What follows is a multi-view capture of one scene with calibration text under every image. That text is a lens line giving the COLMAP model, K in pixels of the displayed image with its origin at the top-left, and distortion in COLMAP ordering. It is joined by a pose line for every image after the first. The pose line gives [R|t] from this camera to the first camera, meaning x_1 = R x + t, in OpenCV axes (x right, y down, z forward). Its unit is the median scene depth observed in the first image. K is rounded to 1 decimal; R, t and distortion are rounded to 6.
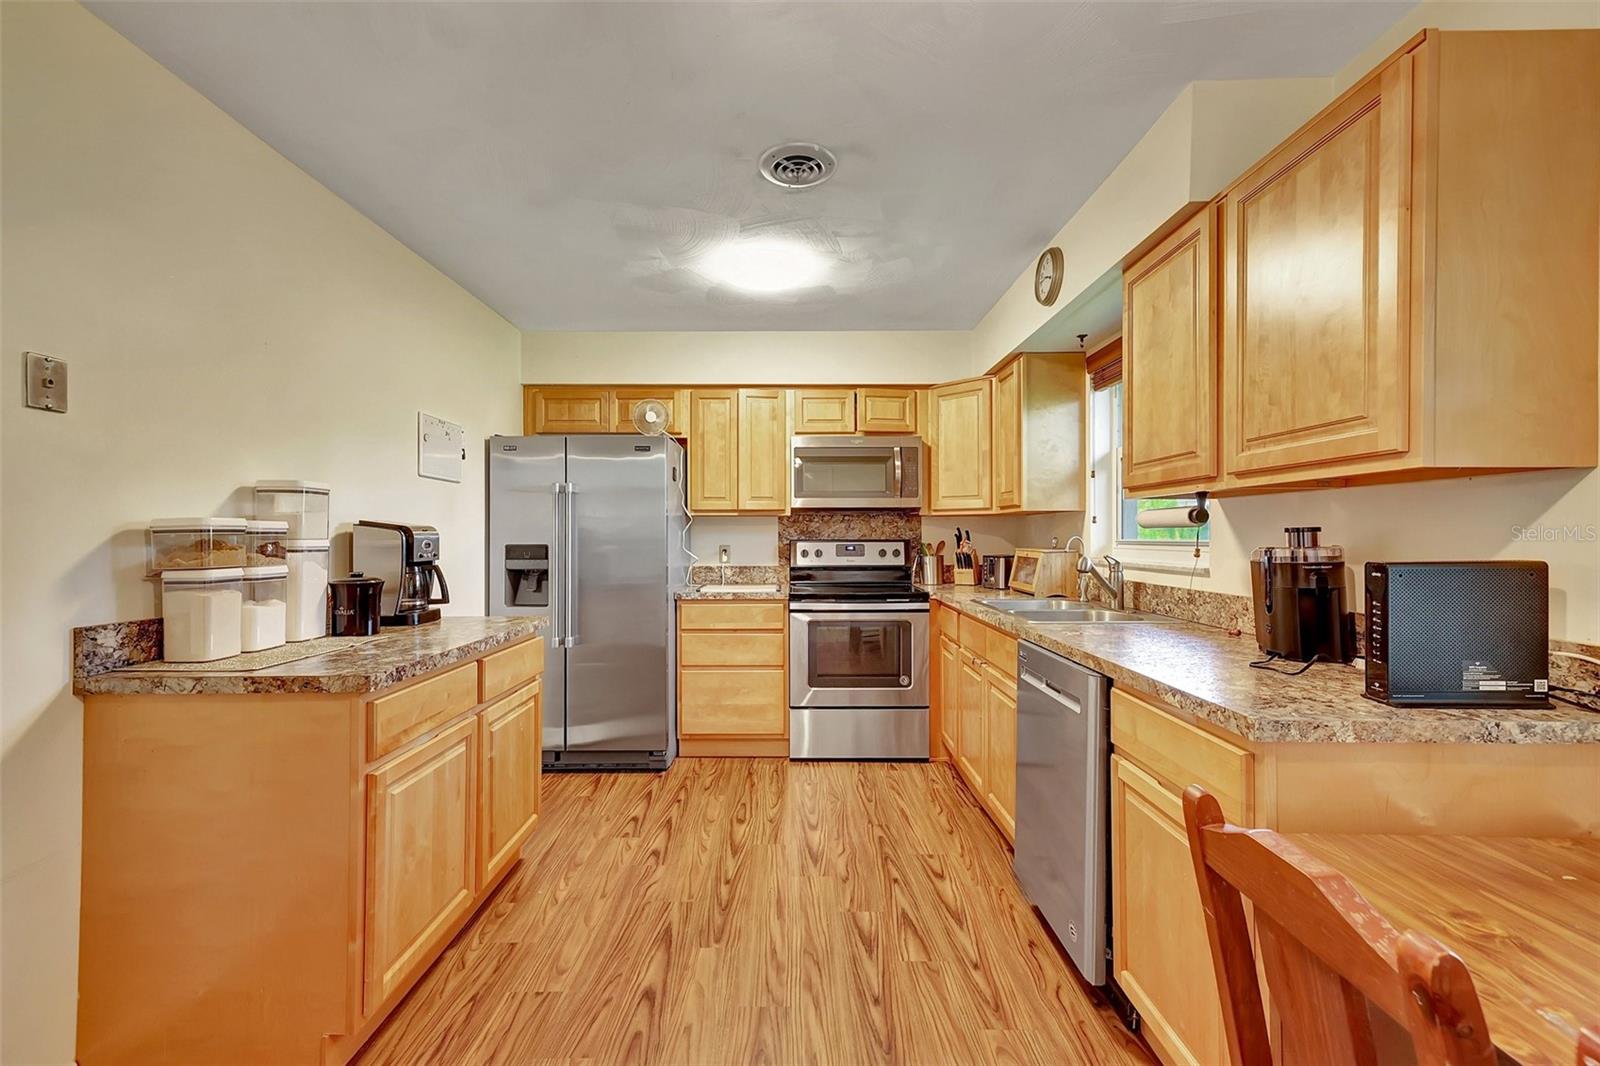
lens RADIAL K [[674.9, 0, 795.4], [0, 674.9, 527.2], [0, 0, 1]] dist [0.011576, 0.000210]
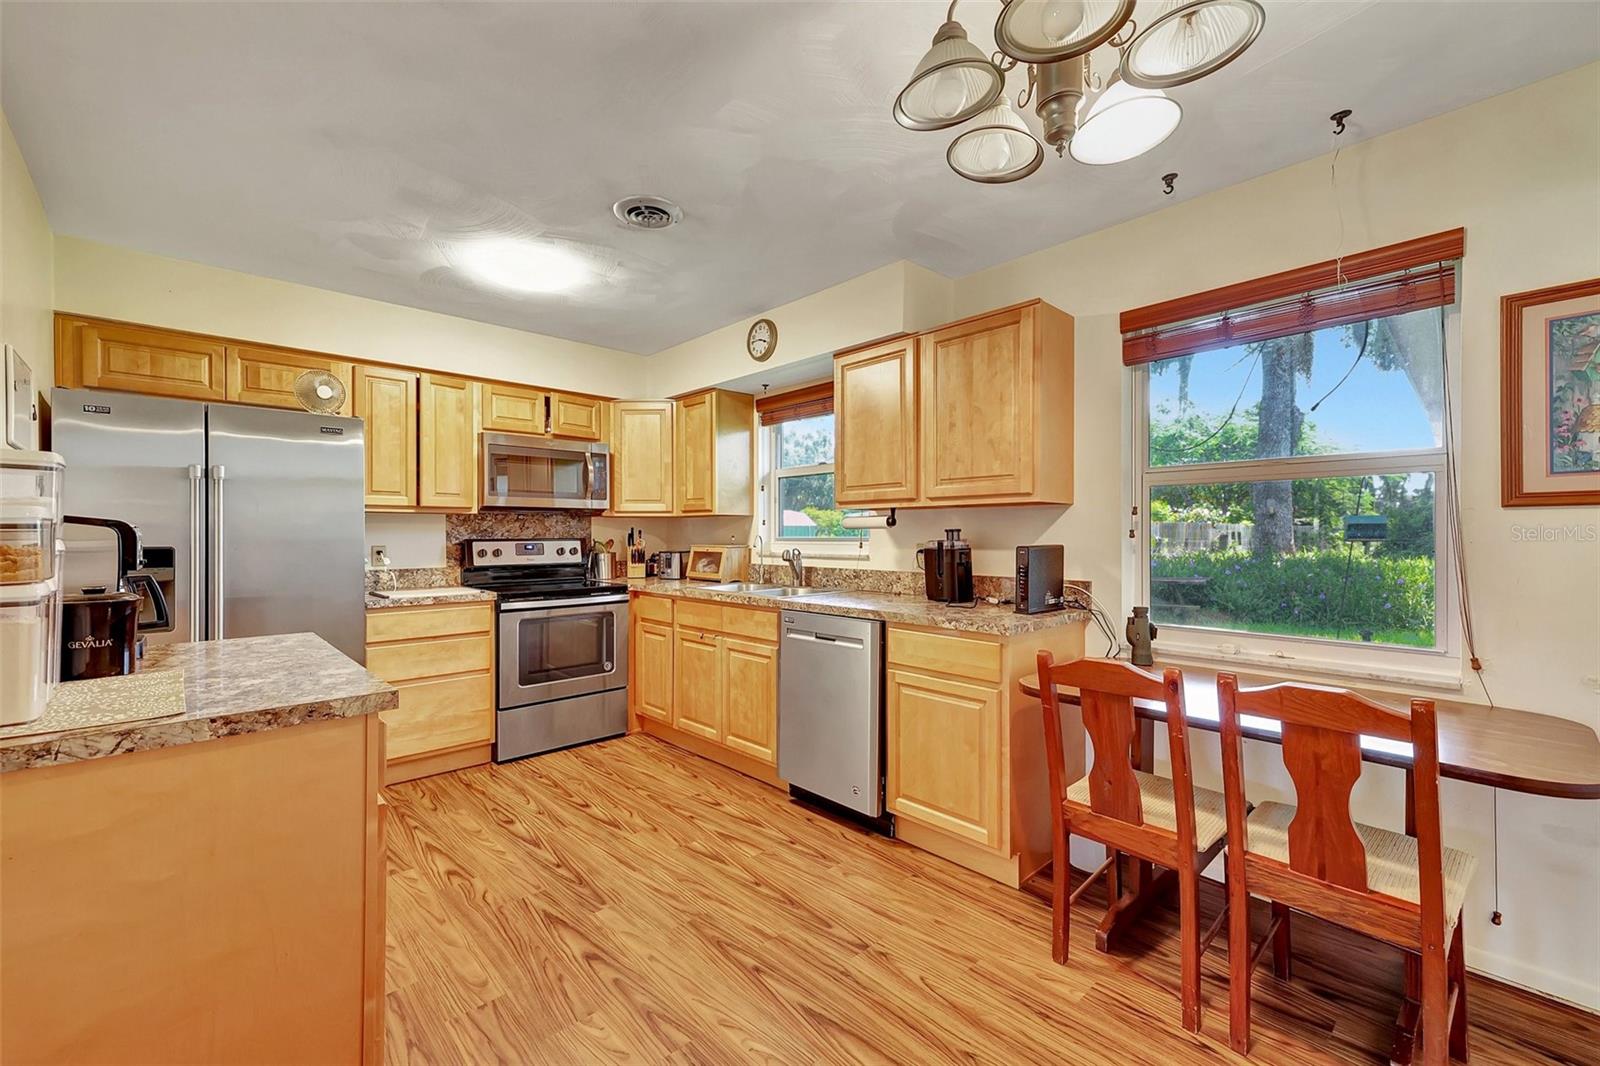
lens RADIAL K [[663.3, 0, 798.1], [0, 663.3, 527.6], [0, 0, 1]] dist [0.011799, -0.000116]
pose [[0.727596, 0.006608, 0.685974, -0.397389], [-0.007159, 0.999972, -0.002039, 0.001202], [-0.685969, -0.003427, 0.727623, -0.000230]]
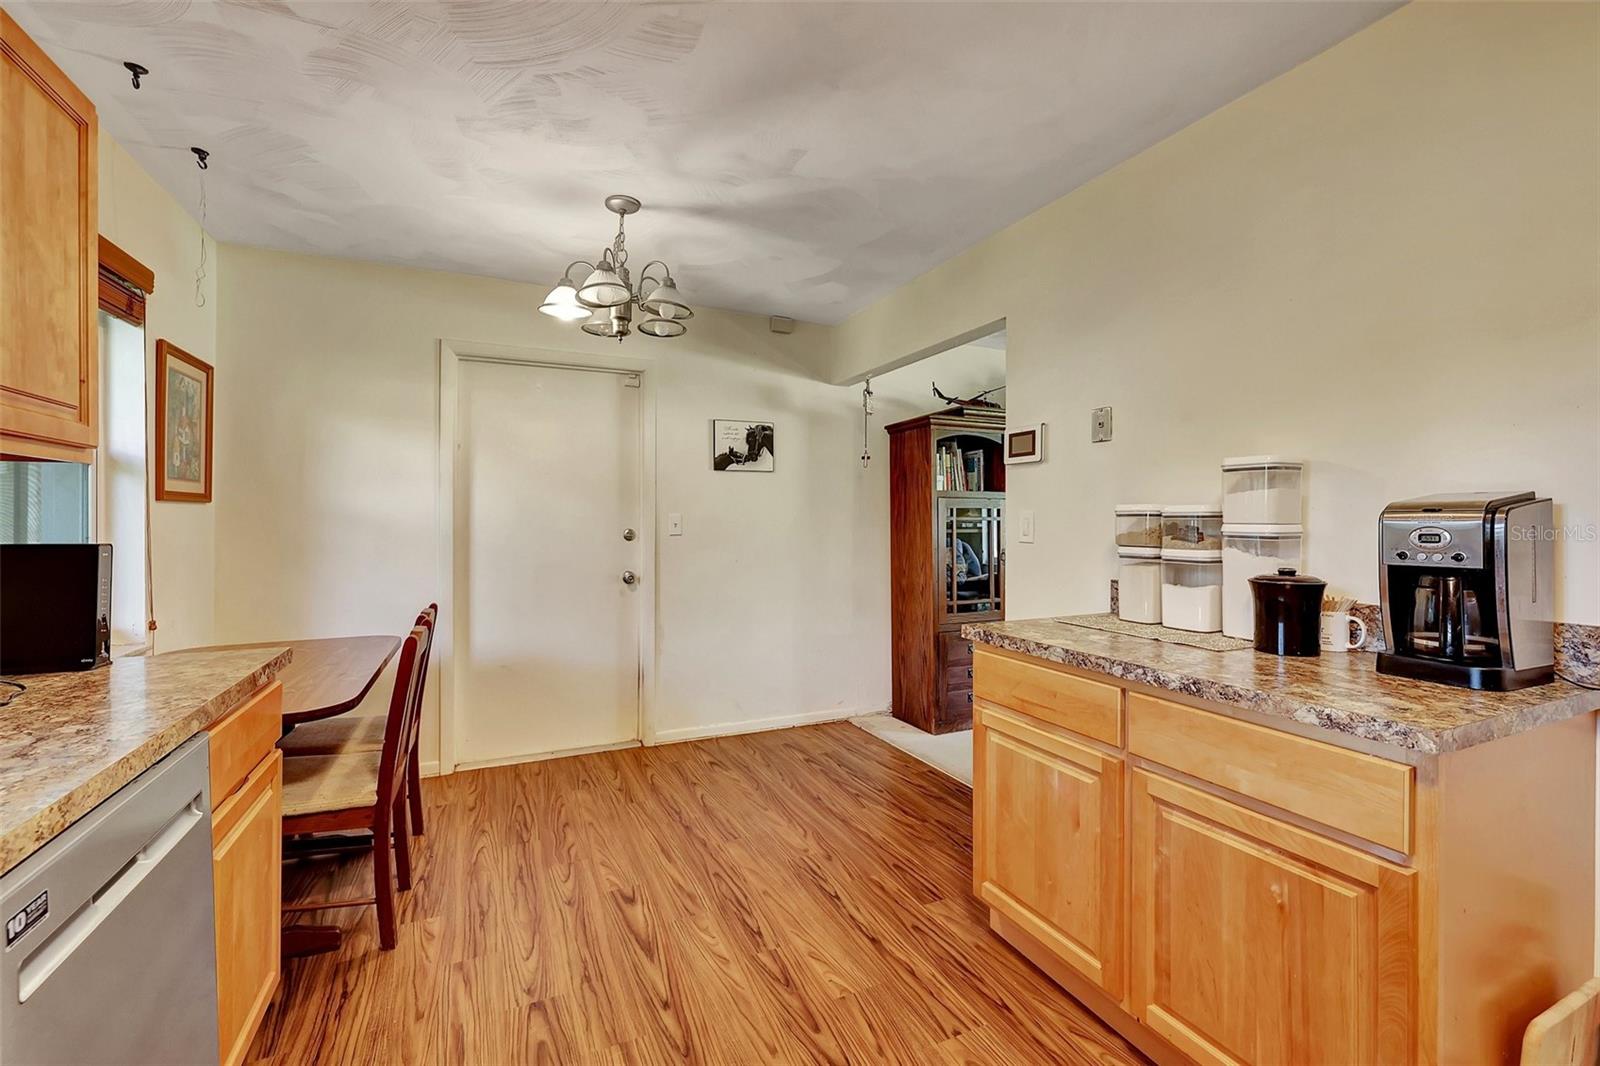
lens RADIAL K [[674.9, 0, 795.4], [0, 674.9, 527.2], [0, 0, 1]] dist [0.011576, 0.000210]
pose [[-0.908768, 0.006494, -0.417251, 0.102473], [0.006721, 0.999977, 0.000926, 0.011405], [0.417248, -0.001963, -0.908791, 0.967302]]
